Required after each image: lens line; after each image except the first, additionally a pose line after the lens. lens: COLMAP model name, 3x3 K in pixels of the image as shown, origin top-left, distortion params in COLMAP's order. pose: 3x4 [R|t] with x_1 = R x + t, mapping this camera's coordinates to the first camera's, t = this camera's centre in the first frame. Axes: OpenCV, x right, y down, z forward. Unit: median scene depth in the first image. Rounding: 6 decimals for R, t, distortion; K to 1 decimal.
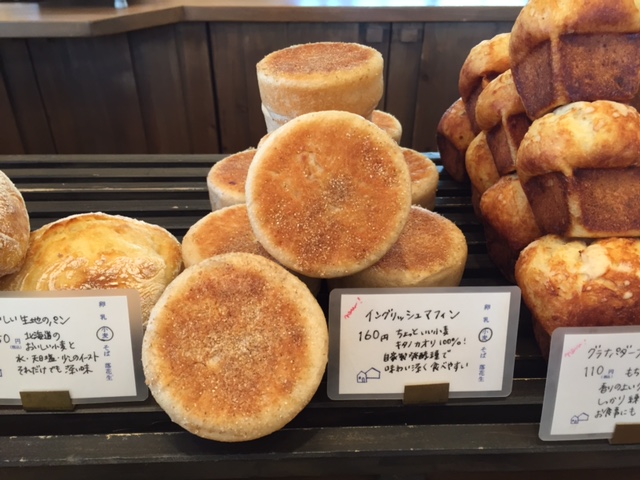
lens RADIAL K [[589.0, 0, 318.2], [0, 589.0, 240.7], [0, 0, 1]] dist [0.062881, -0.104569]
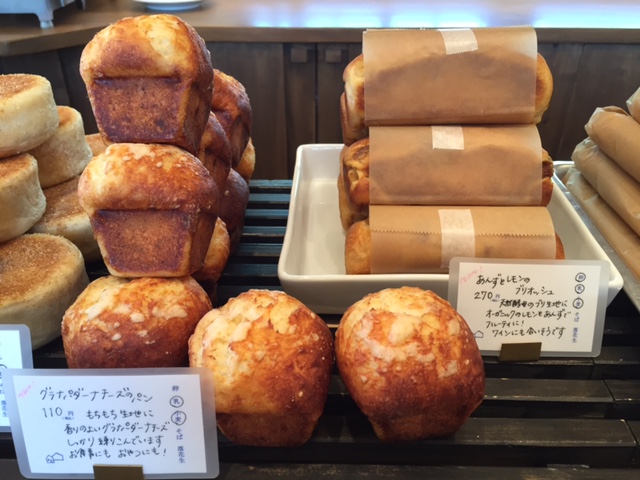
lens RADIAL K [[589.0, 0, 320.2], [0, 589.0, 240.0], [0, 0, 1]] dist [0.062881, -0.104569]
pose [[0.998462, 0.022516, -0.050658, 0.903463], [-0.023581, 0.999511, -0.020519, -0.059588], [0.050171, 0.021682, 0.998505, 0.005902]]
